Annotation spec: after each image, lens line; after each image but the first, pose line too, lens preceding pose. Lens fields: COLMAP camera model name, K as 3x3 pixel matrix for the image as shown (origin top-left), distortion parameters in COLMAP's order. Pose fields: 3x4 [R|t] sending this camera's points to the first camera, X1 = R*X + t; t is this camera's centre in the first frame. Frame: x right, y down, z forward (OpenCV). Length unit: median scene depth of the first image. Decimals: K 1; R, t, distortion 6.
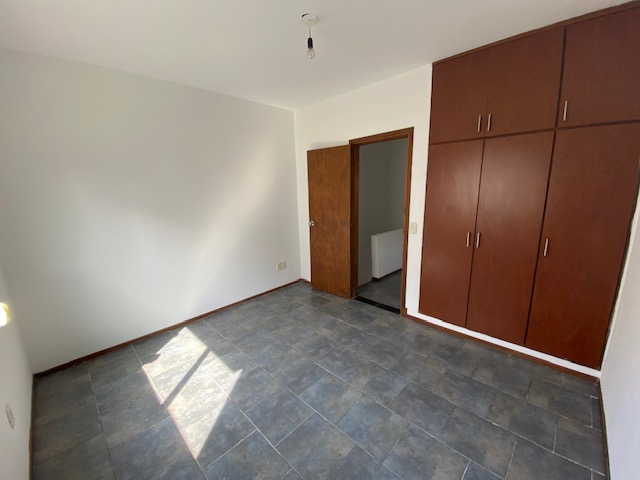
lens RADIAL K [[263.1, 0, 320.0], [0, 263.1, 240.0], [0, 0, 1]] dist [0.068517, -0.037370]
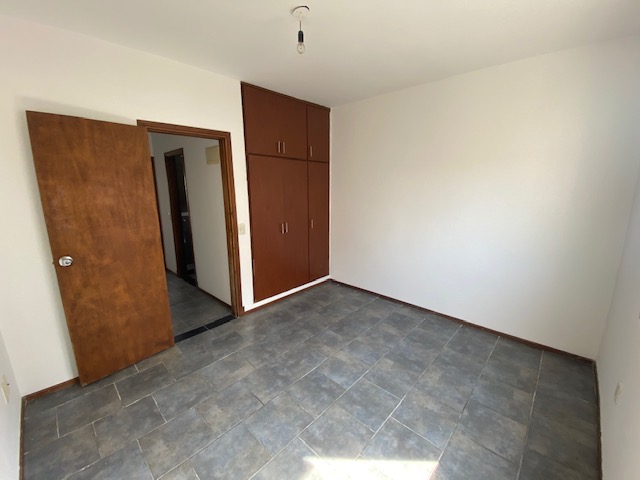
lens RADIAL K [[263.1, 0, 320.0], [0, 263.1, 240.0], [0, 0, 1]] dist [0.068517, -0.037370]
pose [[-0.018851, -0.175660, 0.984270, -0.798654], [0.202647, 0.963341, 0.175806, -0.142106], [-0.979070, 0.202774, 0.017437, 0.774703]]
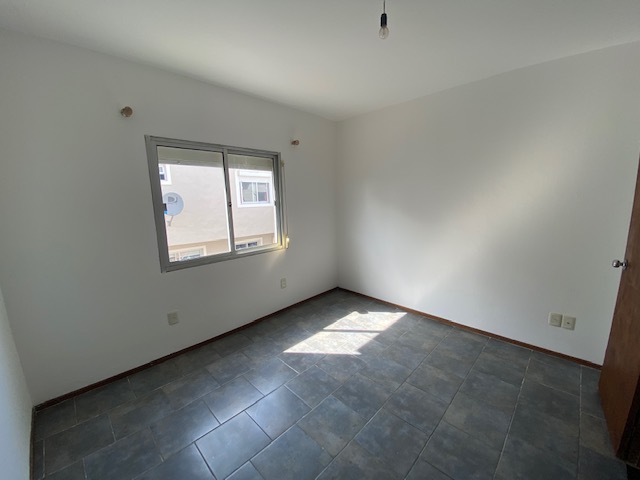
lens RADIAL K [[263.1, 0, 320.0], [0, 263.1, 240.0], [0, 0, 1]] dist [0.068517, -0.037370]
pose [[-0.000432, 0.194879, -0.980827, 0.656569], [-0.183049, 0.964240, 0.191664, -0.149658], [0.983104, 0.179622, 0.035256, 0.651966]]
